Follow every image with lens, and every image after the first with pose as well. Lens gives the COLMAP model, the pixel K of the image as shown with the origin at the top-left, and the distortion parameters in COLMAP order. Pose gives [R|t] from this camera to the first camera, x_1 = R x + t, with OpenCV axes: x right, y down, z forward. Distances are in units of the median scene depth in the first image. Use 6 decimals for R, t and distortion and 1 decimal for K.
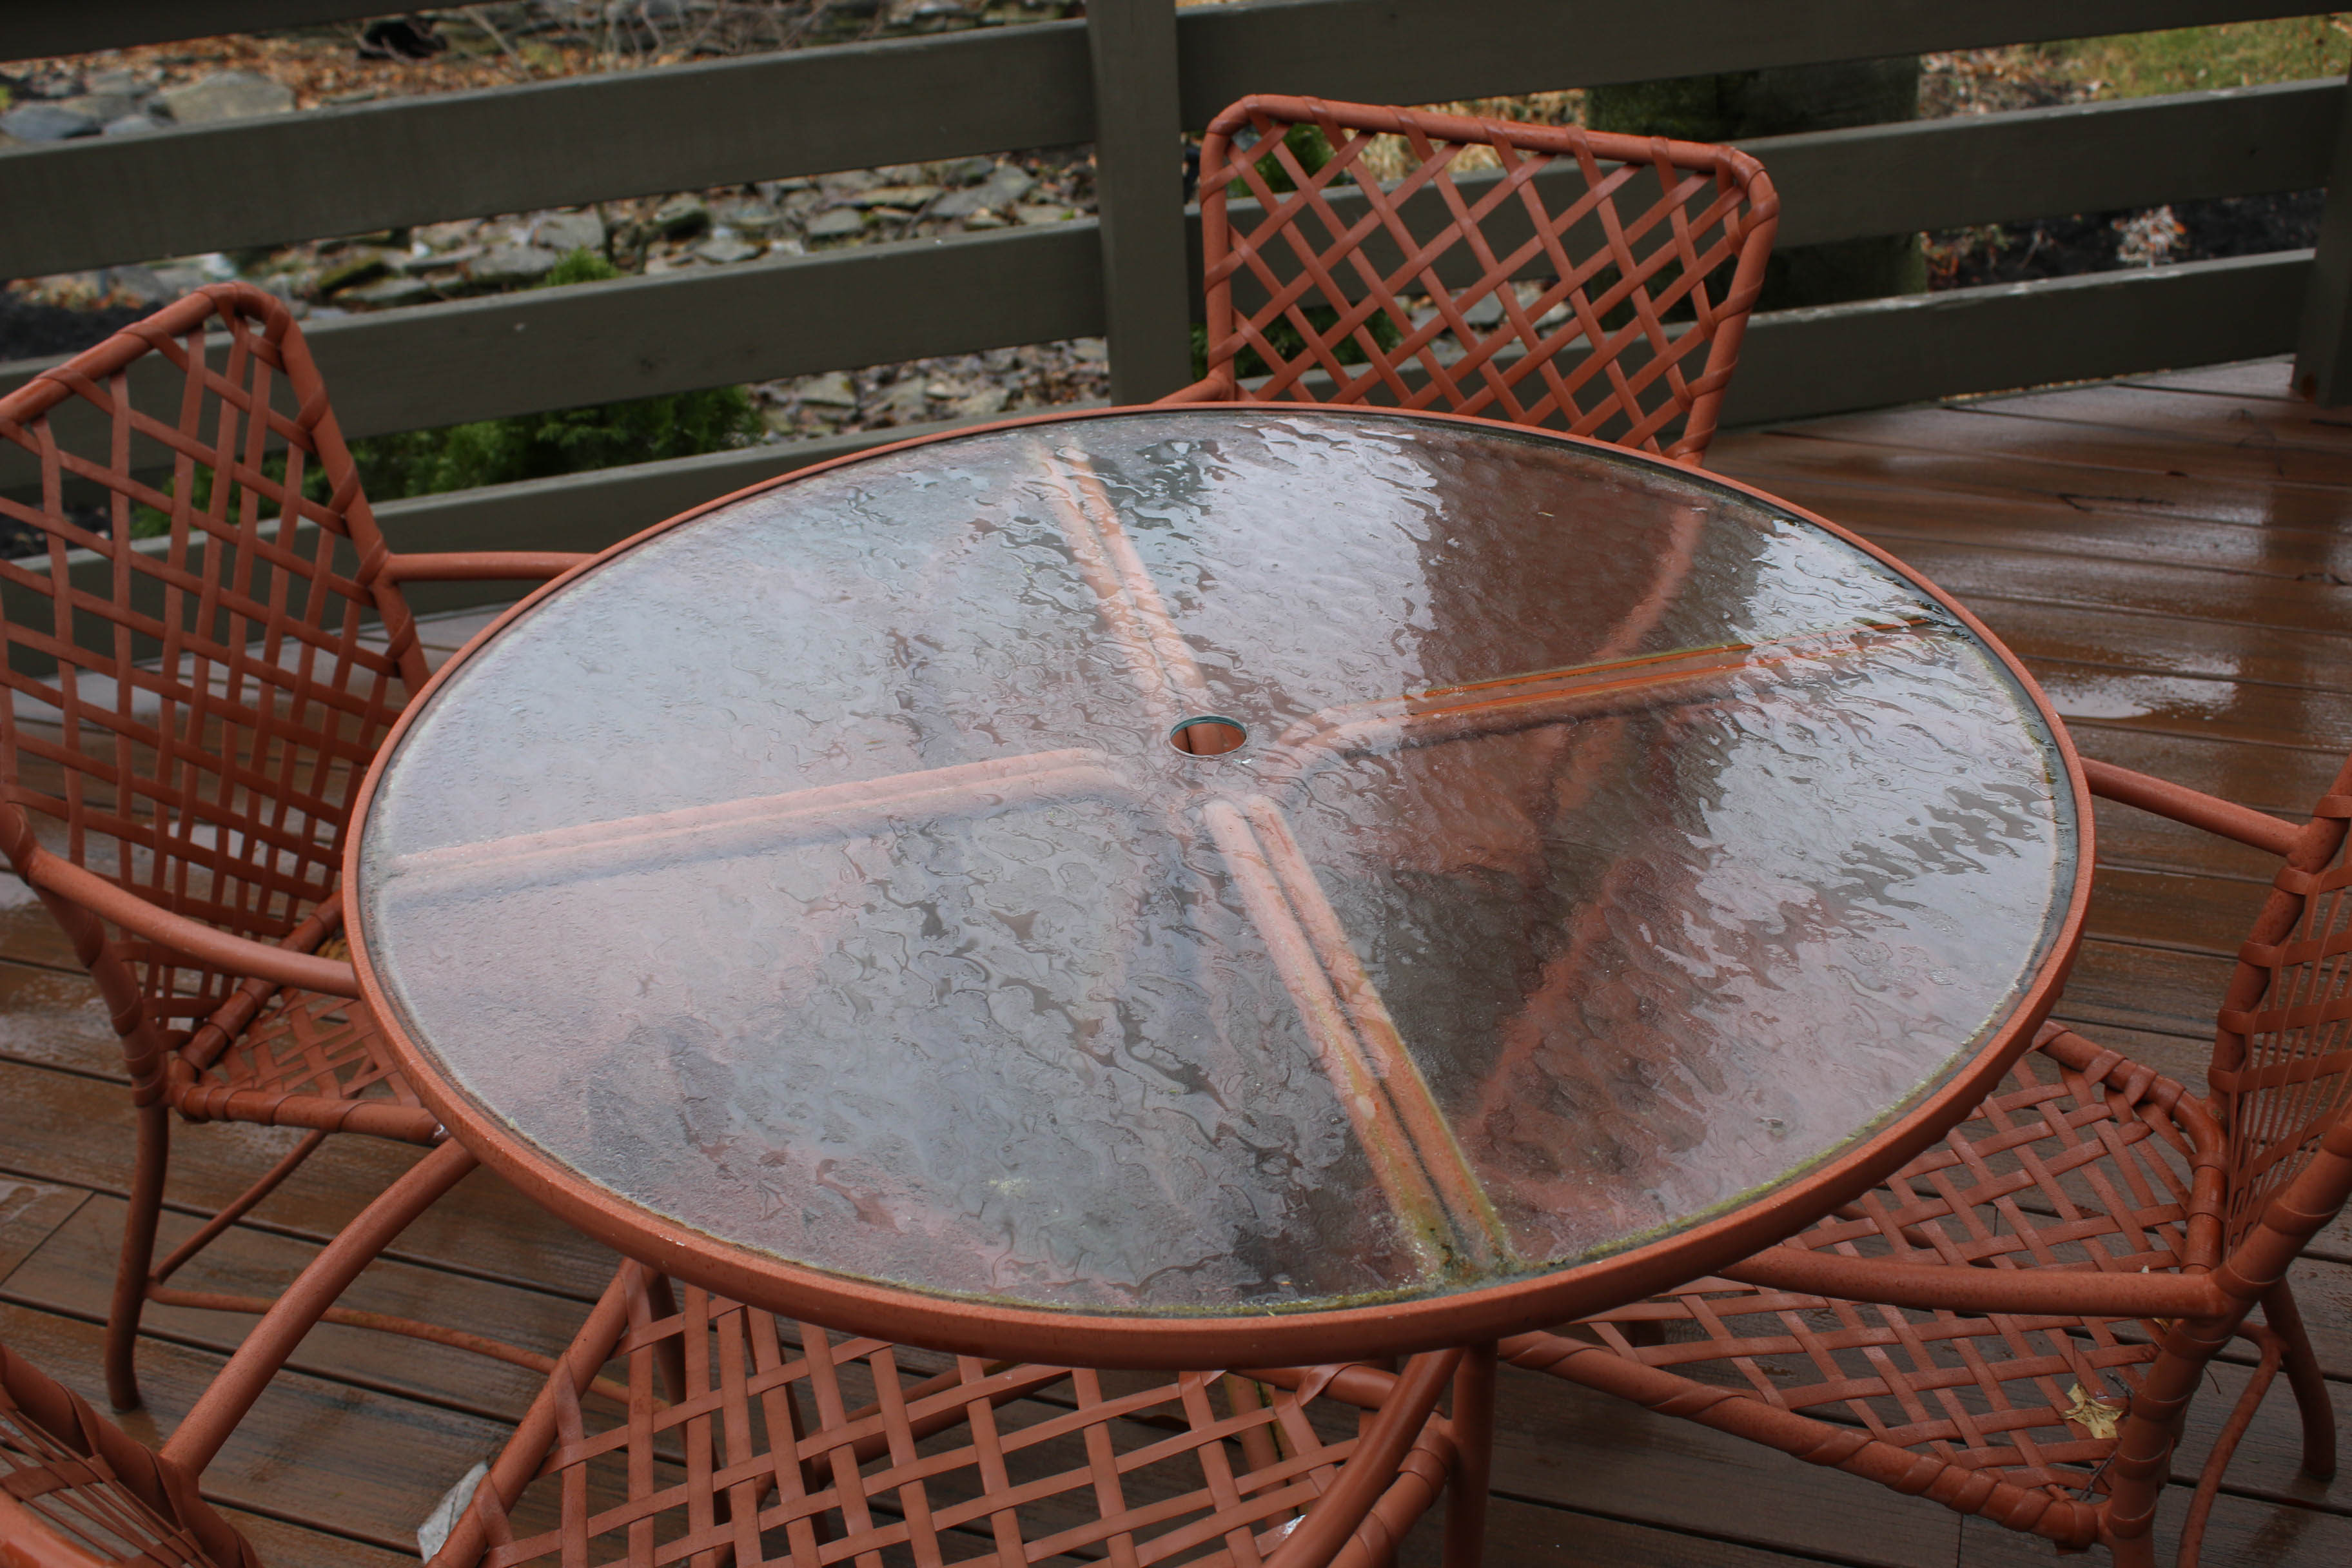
lens RADIAL K [[2577.4, 0, 1167.4], [0, 2577.4, 792.2], [0, 0, 1]] dist [-0.064653, 0.000000]
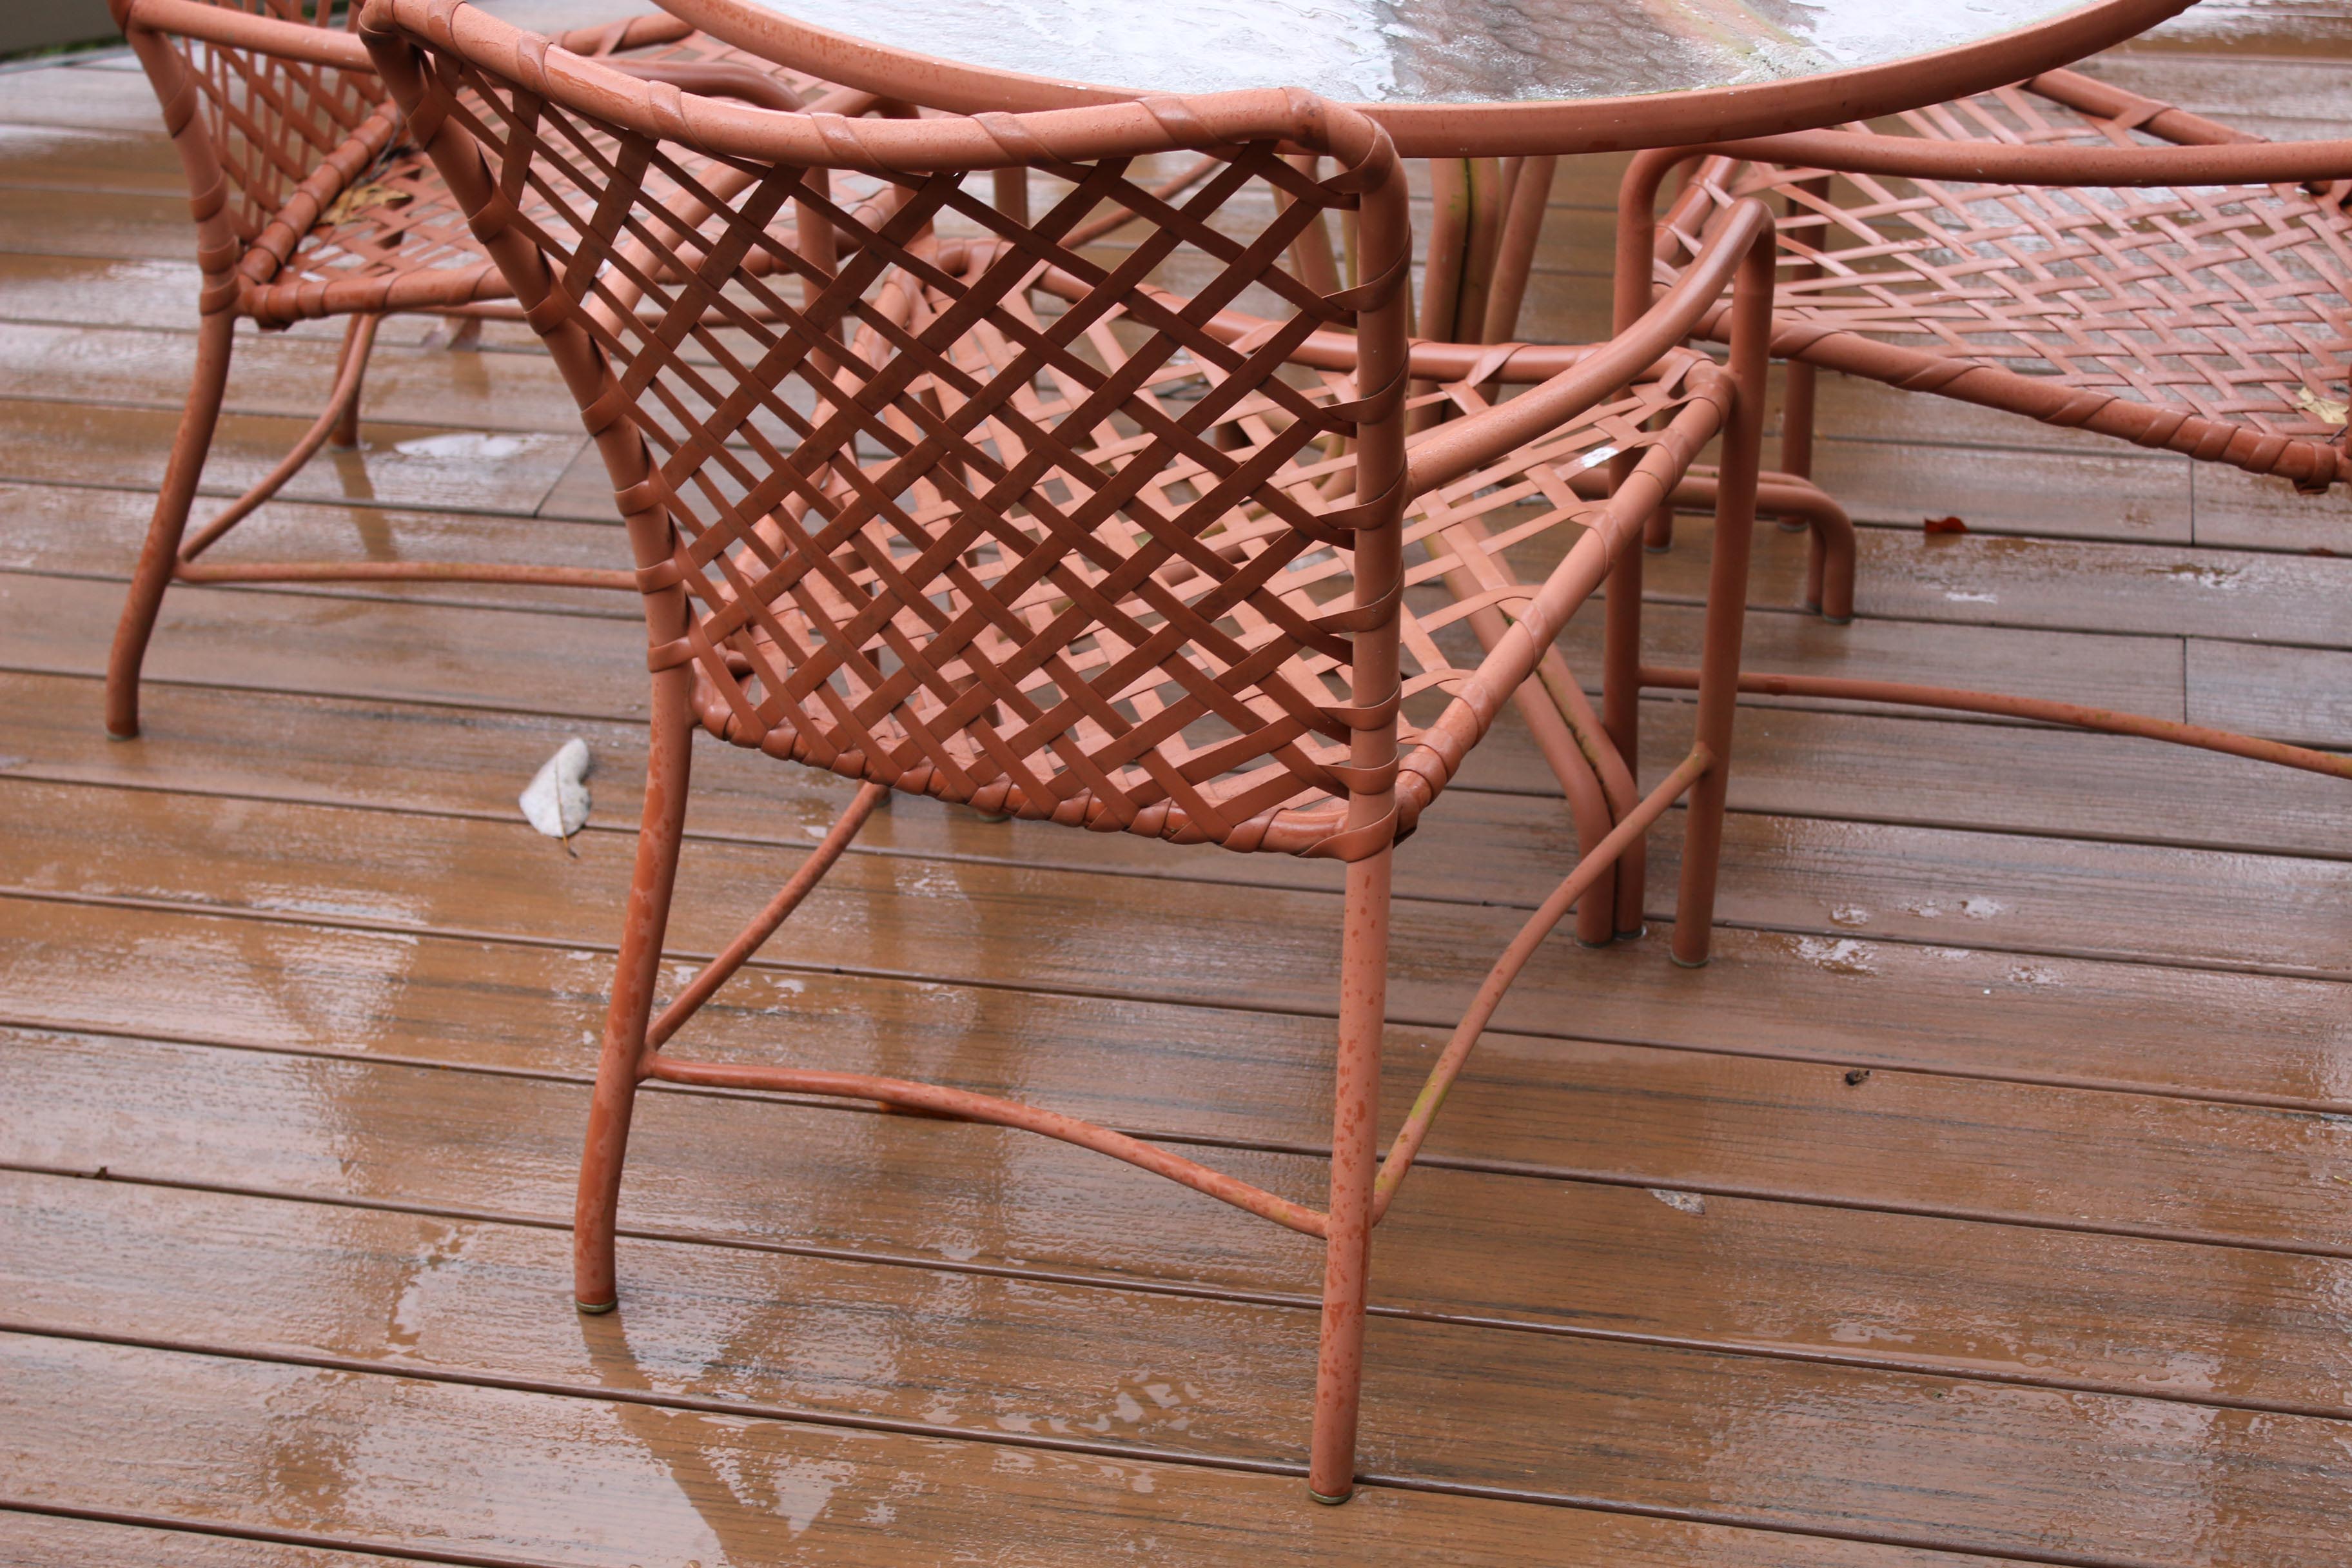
lens RADIAL K [[4248.1, 0, 1160.1], [0, 4248.1, 774.1], [0, 0, 1]] dist [-0.001201, 0.000000]
pose [[0.993324, -0.042687, 0.107168, -0.238613], [0.044861, 0.998832, -0.017954, 0.329650], [-0.106277, 0.022641, 0.994079, -0.530519]]
